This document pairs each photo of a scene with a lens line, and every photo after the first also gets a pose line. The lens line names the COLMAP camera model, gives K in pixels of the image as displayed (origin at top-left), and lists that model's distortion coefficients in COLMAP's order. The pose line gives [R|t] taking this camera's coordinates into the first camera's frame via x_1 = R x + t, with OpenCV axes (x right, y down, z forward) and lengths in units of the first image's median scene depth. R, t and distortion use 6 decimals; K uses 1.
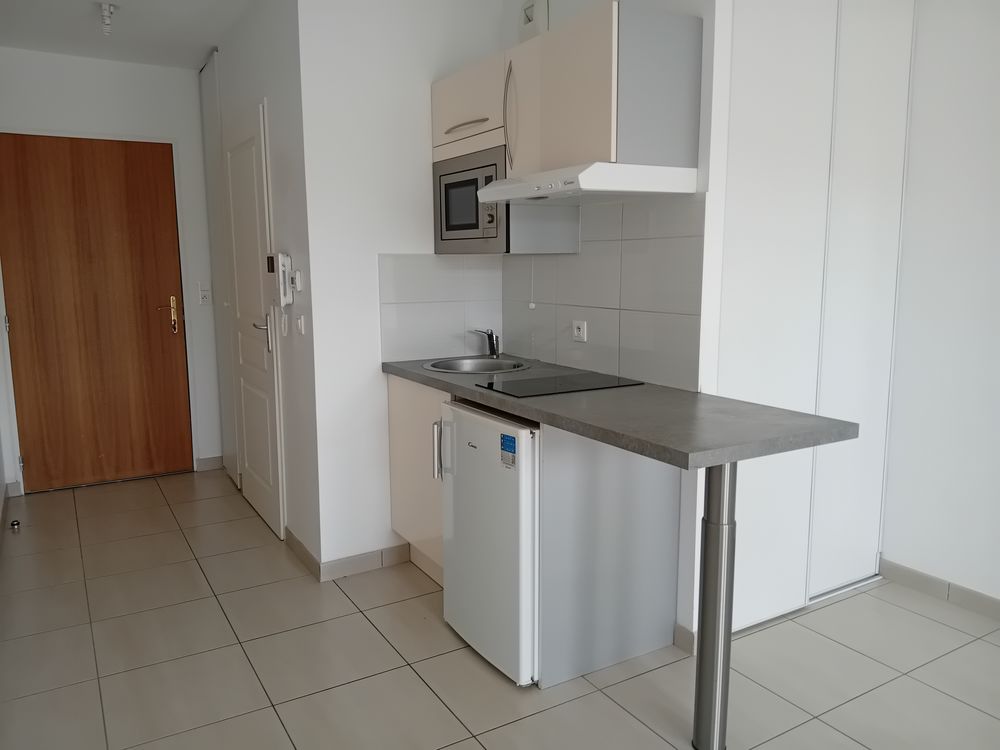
lens RADIAL K [[760.0, 0, 500.0], [0, 760.0, 375.0], [0, 0, 1]] dist [-0.002537, -0.060739]
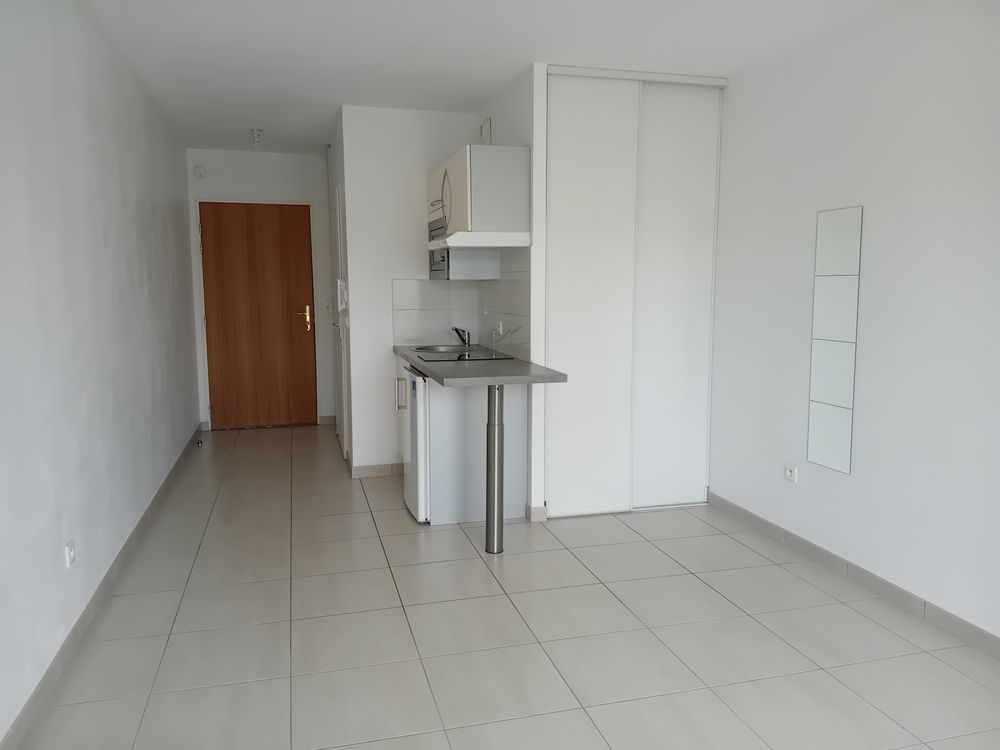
lens RADIAL K [[760.0, 0, 500.0], [0, 760.0, 375.0], [0, 0, 1]] dist [-0.002537, -0.060739]
pose [[0.963463, 0.037439, -0.265213, 0.476604], [-0.044160, 0.998836, -0.019423, 0.064475], [0.264177, 0.030425, 0.963994, -0.484824]]
